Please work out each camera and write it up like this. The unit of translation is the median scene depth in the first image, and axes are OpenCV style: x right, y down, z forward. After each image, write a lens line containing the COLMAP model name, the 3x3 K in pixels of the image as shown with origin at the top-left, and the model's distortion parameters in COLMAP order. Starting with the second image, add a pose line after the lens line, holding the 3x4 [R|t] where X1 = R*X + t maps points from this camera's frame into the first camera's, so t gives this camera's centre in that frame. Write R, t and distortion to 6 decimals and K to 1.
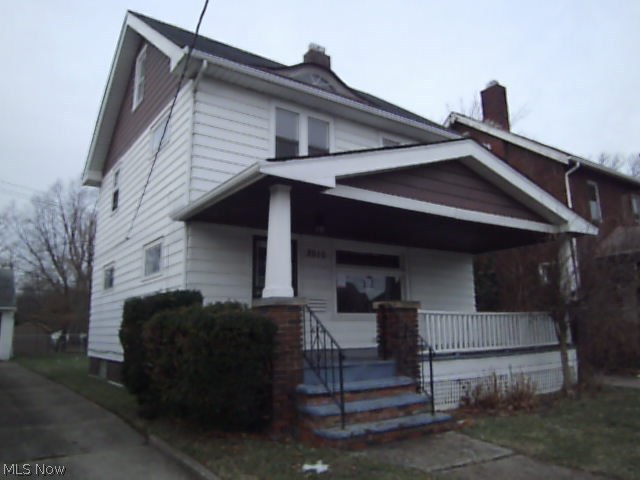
lens RADIAL K [[488.9, 0, 320.0], [0, 488.9, 240.0], [0, 0, 1]] dist [-0.096826, 0.000877]
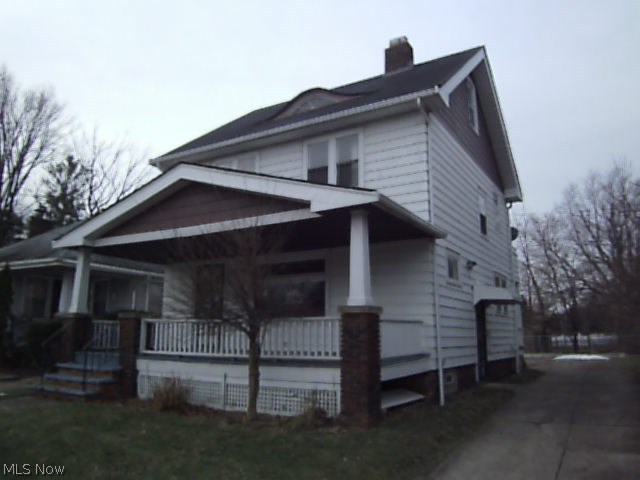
lens RADIAL K [[478.6, 0, 320.2], [0, 478.6, 269.0], [0, 0, 1]] dist [0.001749, 0.000512]
pose [[0.374478, -0.115783, -0.919979, 1.196404], [0.155125, 0.986013, -0.060950, 0.118264], [0.914168, -0.119887, 0.387201, 0.701616]]
